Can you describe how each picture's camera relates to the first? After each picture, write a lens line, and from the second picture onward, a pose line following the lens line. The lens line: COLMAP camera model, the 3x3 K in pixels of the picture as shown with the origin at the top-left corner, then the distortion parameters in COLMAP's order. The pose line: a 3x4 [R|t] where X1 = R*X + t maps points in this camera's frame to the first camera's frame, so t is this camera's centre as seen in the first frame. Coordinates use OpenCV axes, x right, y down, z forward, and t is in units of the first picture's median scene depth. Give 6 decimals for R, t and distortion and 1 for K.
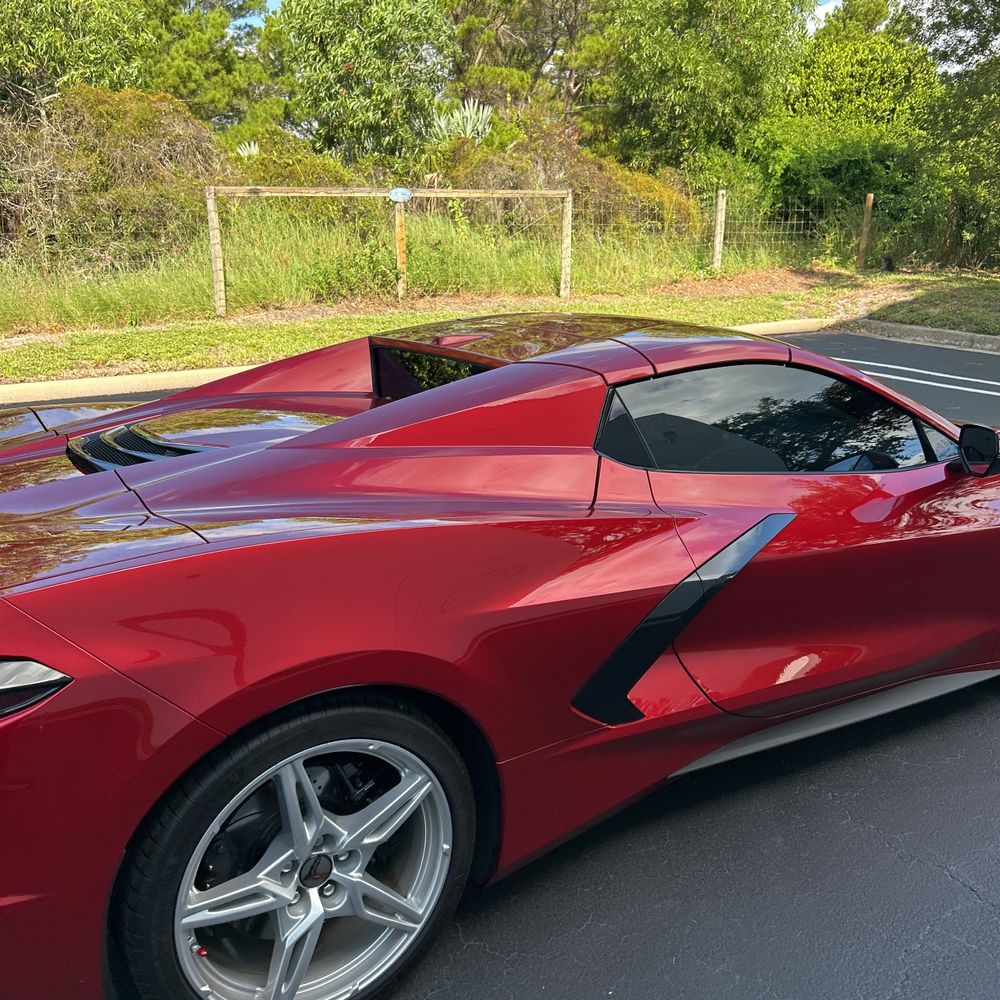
lens RADIAL K [[993.3, 0, 498.2], [0, 993.3, 522.5], [0, 0, 1]] dist [0.027718, -0.030159]
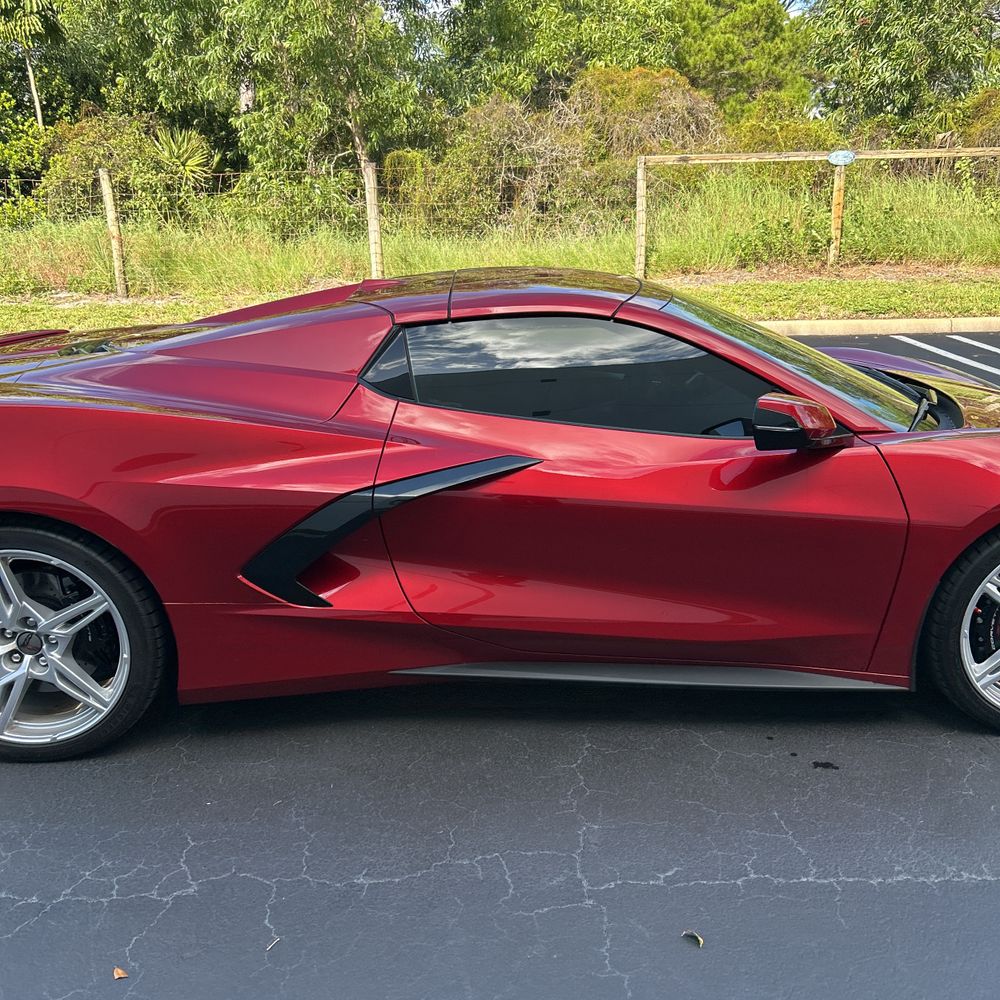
lens RADIAL K [[1013.0, 0, 496.9], [0, 1013.0, 500.2], [0, 0, 1]] dist [-0.007833, 0.018785]
pose [[0.843038, 0.141299, -0.518962, 0.126030], [-0.139278, 0.989314, 0.043111, -0.000931], [0.519508, 0.035936, 0.853709, 0.011958]]
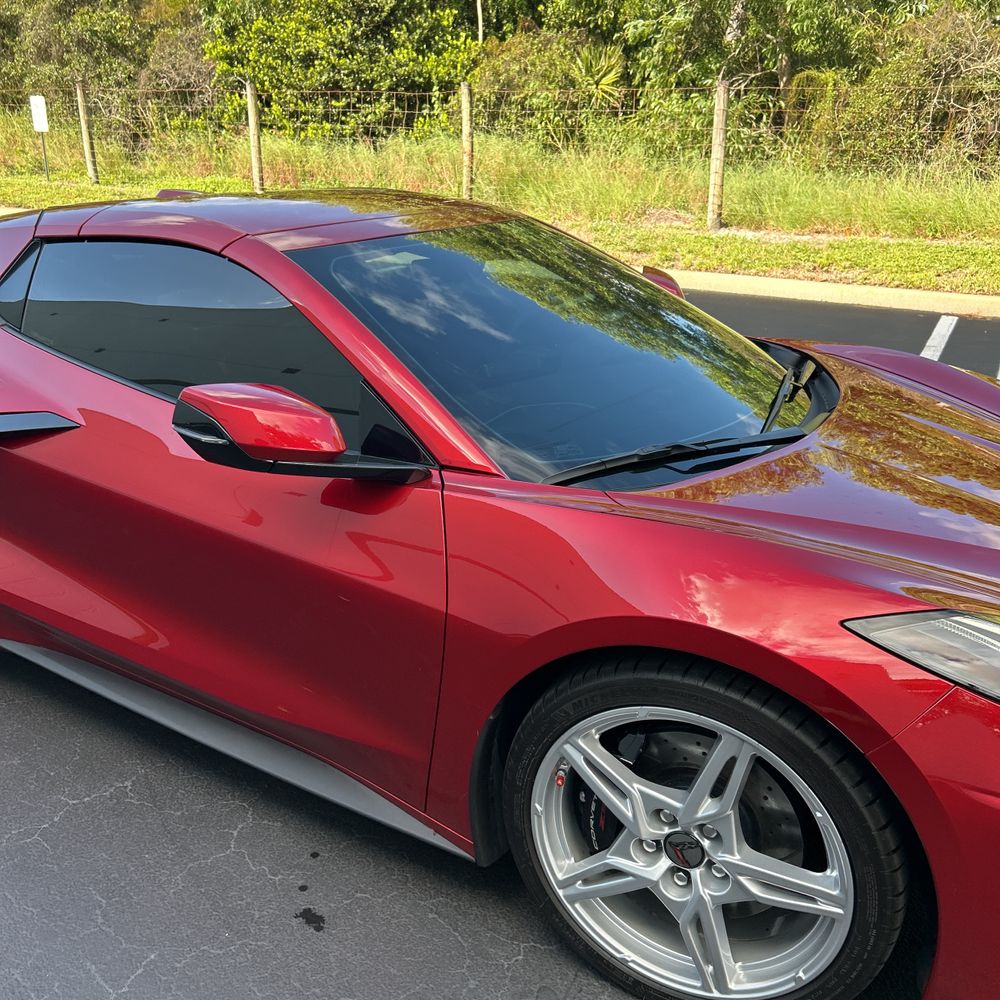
lens RADIAL K [[1012.1, 0, 499.0], [0, 1012.1, 501.3], [0, 0, 1]] dist [0.017129, -0.019712]
pose [[0.486209, 0.311705, -0.816358, 0.181844], [-0.268000, 0.942386, 0.200209, -0.032815], [0.831731, 0.121441, 0.541734, 0.131818]]
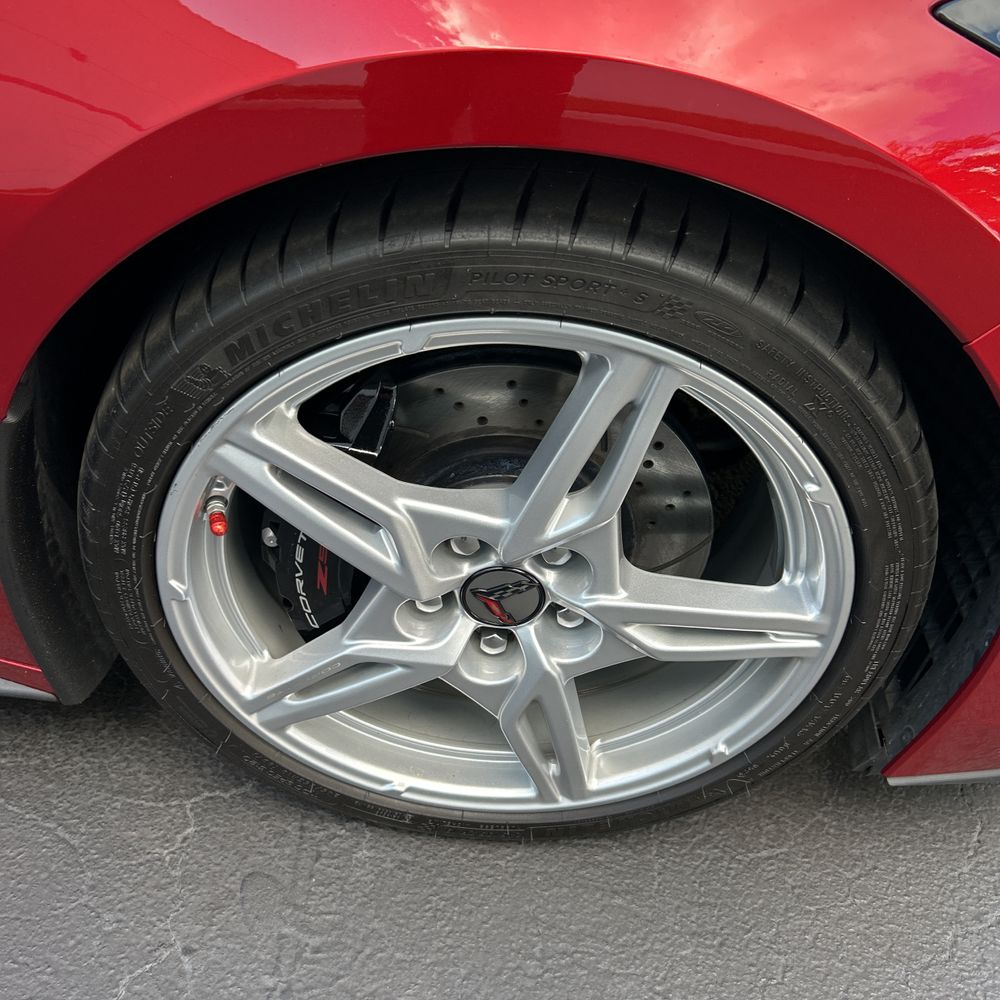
lens RADIAL K [[1029.2, 0, 498.6], [0, 1029.2, 499.2], [0, 0, 1]] dist [0.161077, -0.387374]
pose [[0.807729, 0.430802, -0.402473, 0.137916], [-0.247938, 0.867588, 0.431066, -0.011129], [0.534884, -0.248396, 0.807588, 0.165724]]
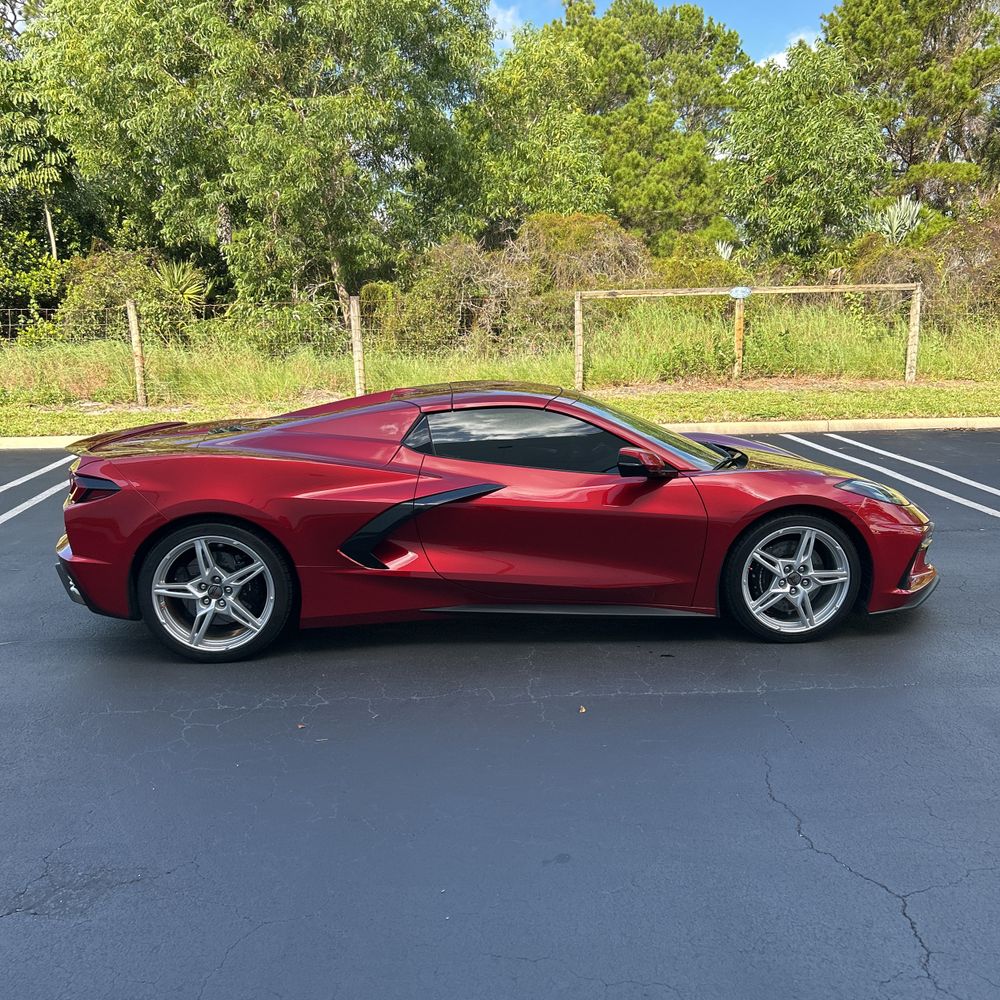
lens RADIAL K [[1012.1, 0, 499.0], [0, 1012.1, 501.3], [0, 0, 1]] dist [0.017129, -0.019712]
pose [[0.868038, 0.078464, -0.490259, 0.189846], [-0.128862, 0.989200, -0.069841, 0.024093], [0.479484, 0.123801, 0.868774, -0.102147]]
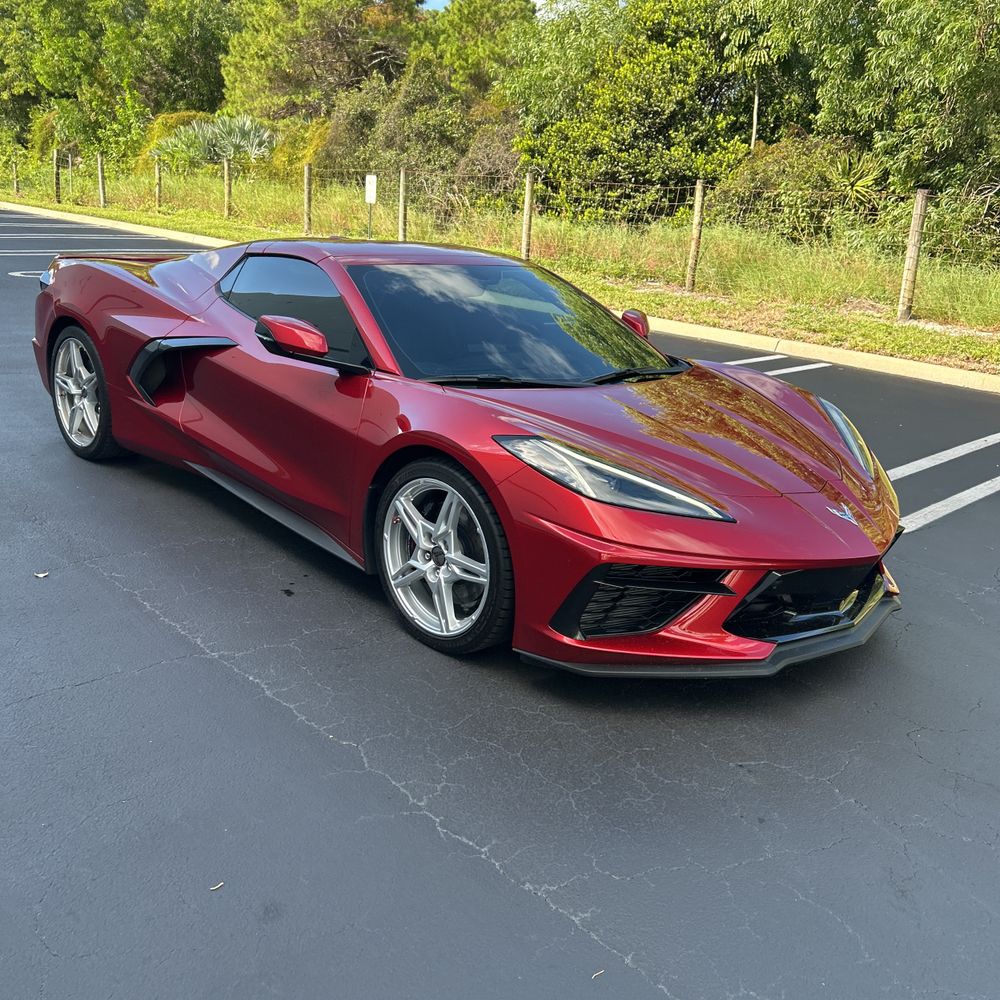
lens RADIAL K [[1002.4, 0, 491.7], [0, 1002.4, 501.3], [0, 0, 1]] dist [0.001547, 0.019335]
pose [[0.186040, 0.297040, -0.936566, 0.306227], [-0.346441, 0.911819, 0.220374, -0.043308], [0.919439, 0.283466, 0.272542, 0.157274]]
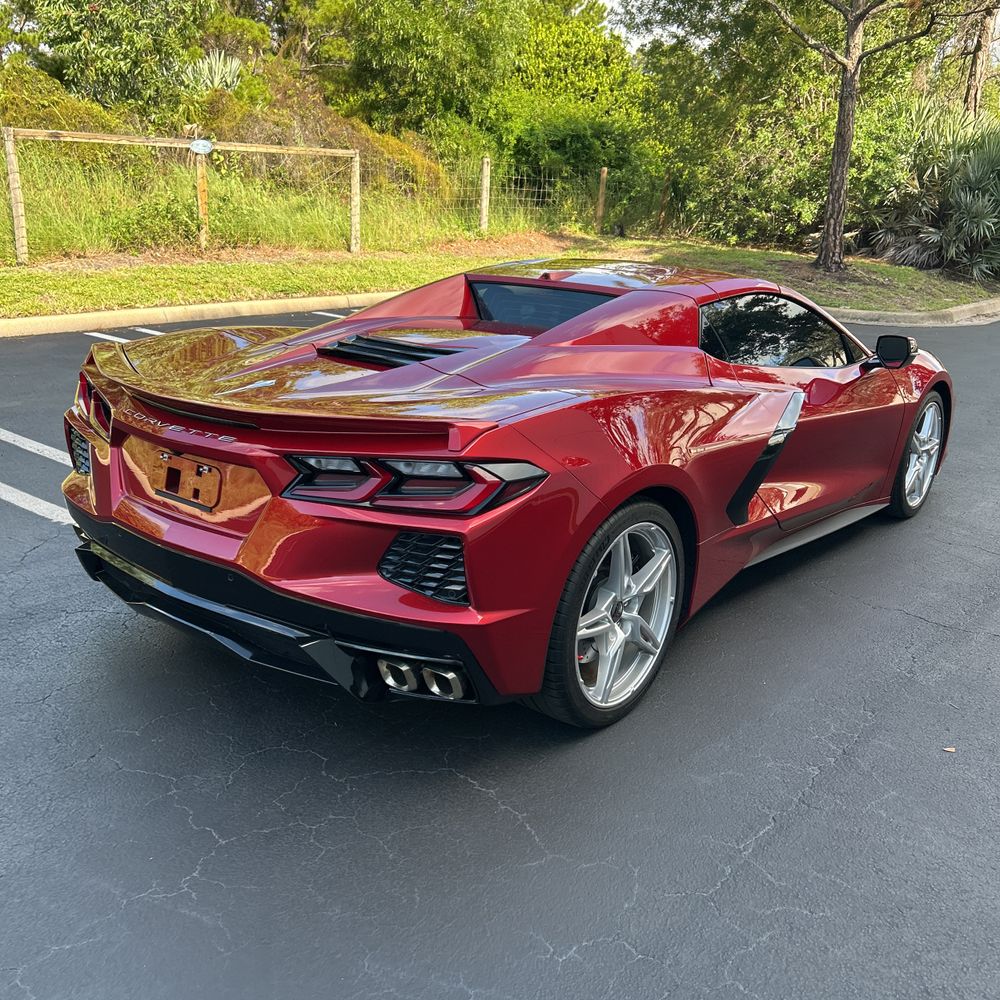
lens RADIAL K [[980.8, 0, 505.9], [0, 980.8, 515.0], [0, 0, 1]] dist [0.029477, -0.026751]
pose [[0.954454, -0.055903, 0.293074, -0.086150], [0.045960, 0.998113, 0.040709, 0.013955], [-0.294797, -0.025385, 0.955223, -0.044879]]
